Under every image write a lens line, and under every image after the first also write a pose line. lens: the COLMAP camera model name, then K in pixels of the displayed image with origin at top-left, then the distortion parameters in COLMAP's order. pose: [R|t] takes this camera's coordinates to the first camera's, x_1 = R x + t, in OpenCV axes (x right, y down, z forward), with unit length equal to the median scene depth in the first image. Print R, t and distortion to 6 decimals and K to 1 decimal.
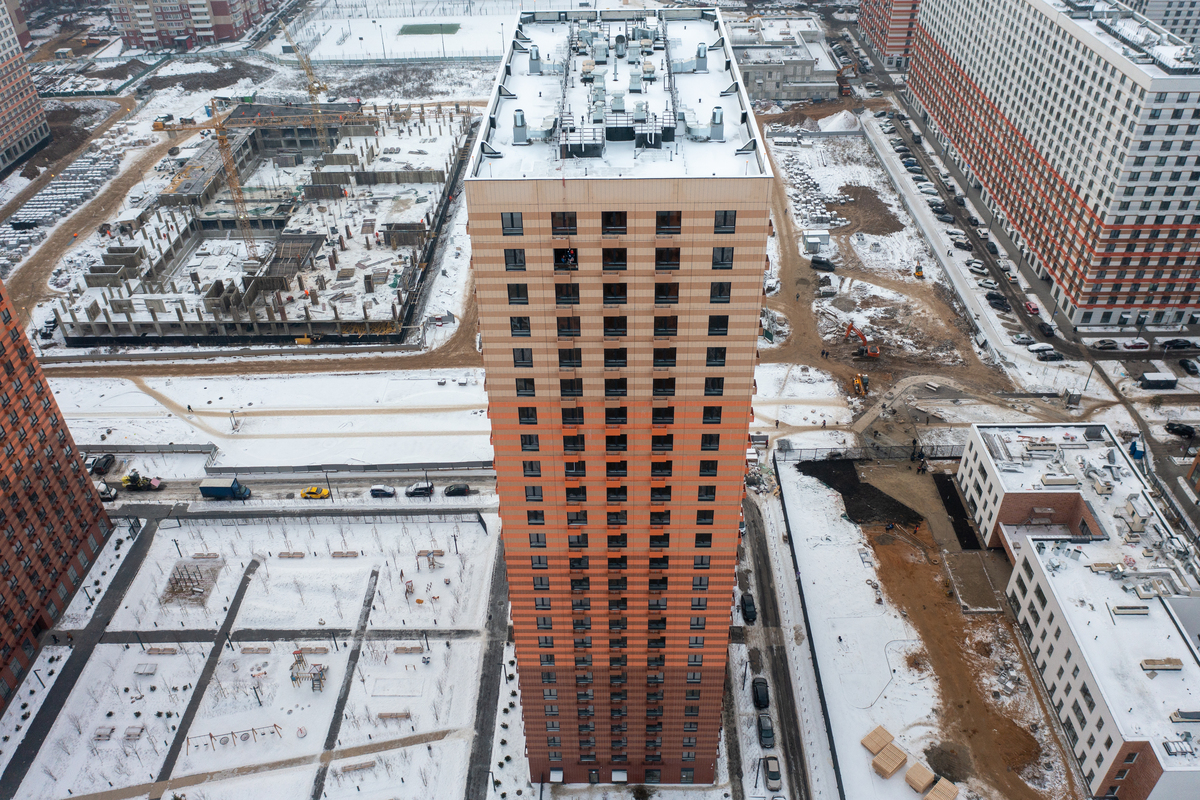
lens RADIAL K [[937.5, 0, 600.0], [0, 937.5, 400.0], [0, 0, 1]] dist [-0.012420, -0.004893]
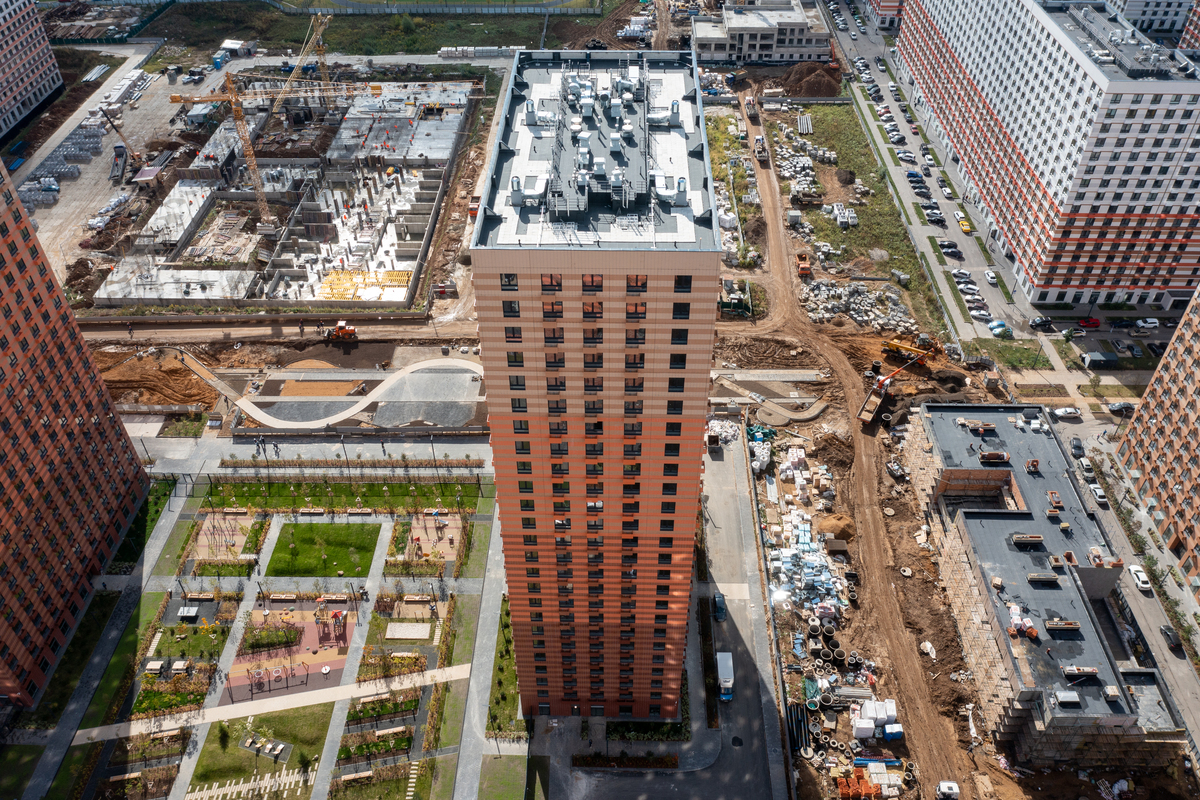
lens RADIAL K [[937.5, 0, 600.0], [0, 937.5, 400.0], [0, 0, 1]] dist [-0.012420, -0.004893]
pose [[0.999870, 0.015846, 0.002843, 0.010066], [-0.016027, 0.996417, 0.083045, -0.058638], [-0.001517, -0.083080, 0.996542, -0.098214]]
